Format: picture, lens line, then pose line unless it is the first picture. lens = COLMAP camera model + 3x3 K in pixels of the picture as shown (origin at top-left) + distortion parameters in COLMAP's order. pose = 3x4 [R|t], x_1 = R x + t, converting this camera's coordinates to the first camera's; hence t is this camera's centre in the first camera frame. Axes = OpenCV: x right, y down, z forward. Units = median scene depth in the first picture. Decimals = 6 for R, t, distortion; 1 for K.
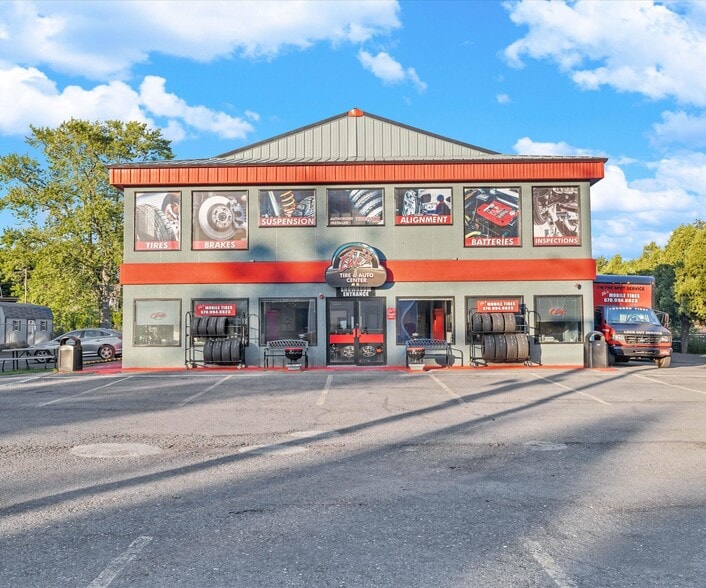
lens RADIAL K [[566.8, 0, 353.0], [0, 566.8, 294.0], [0, 0, 1]] dist [-0.005981, -0.000067]
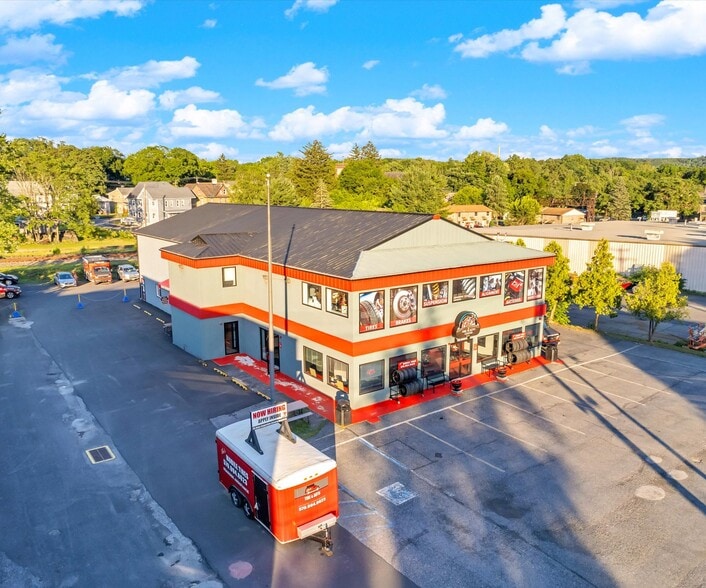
lens RADIAL K [[566.8, 0, 353.0], [0, 566.8, 294.0], [0, 0, 1]] dist [-0.005981, -0.000067]
pose [[0.778344, -0.112369, 0.617701, -1.319011], [-0.020179, 0.978868, 0.203497, -0.483028], [-0.627514, -0.170855, 0.759628, -0.088579]]
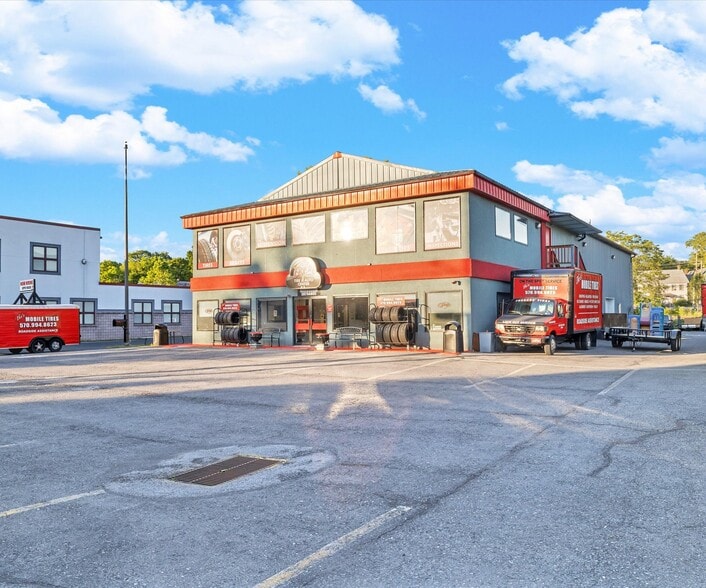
lens RADIAL K [[566.8, 0, 353.0], [0, 566.8, 294.0], [0, 0, 1]] dist [-0.005981, -0.000067]
pose [[0.851376, -0.024134, -0.524001, 0.810656], [0.026228, 0.999650, -0.003427, 0.008009], [0.523900, -0.010826, 0.851711, -0.107441]]
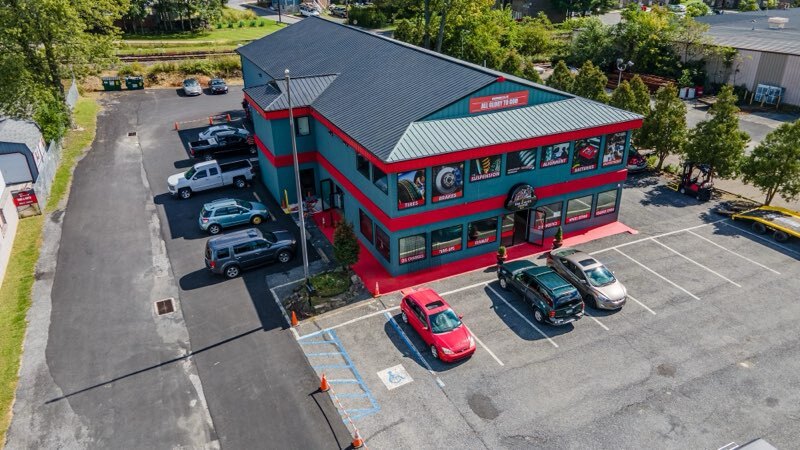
lens RADIAL K [[592.2, 0, 400.0], [0, 592.2, 225.0], [0, 0, 1]] dist [0.072892, -0.000209]
pose [[0.886905, -0.209474, 0.411727, -1.062652], [0.000101, 0.891367, 0.453283, -0.774682], [-0.461951, -0.401977, 0.790579, -0.276435]]
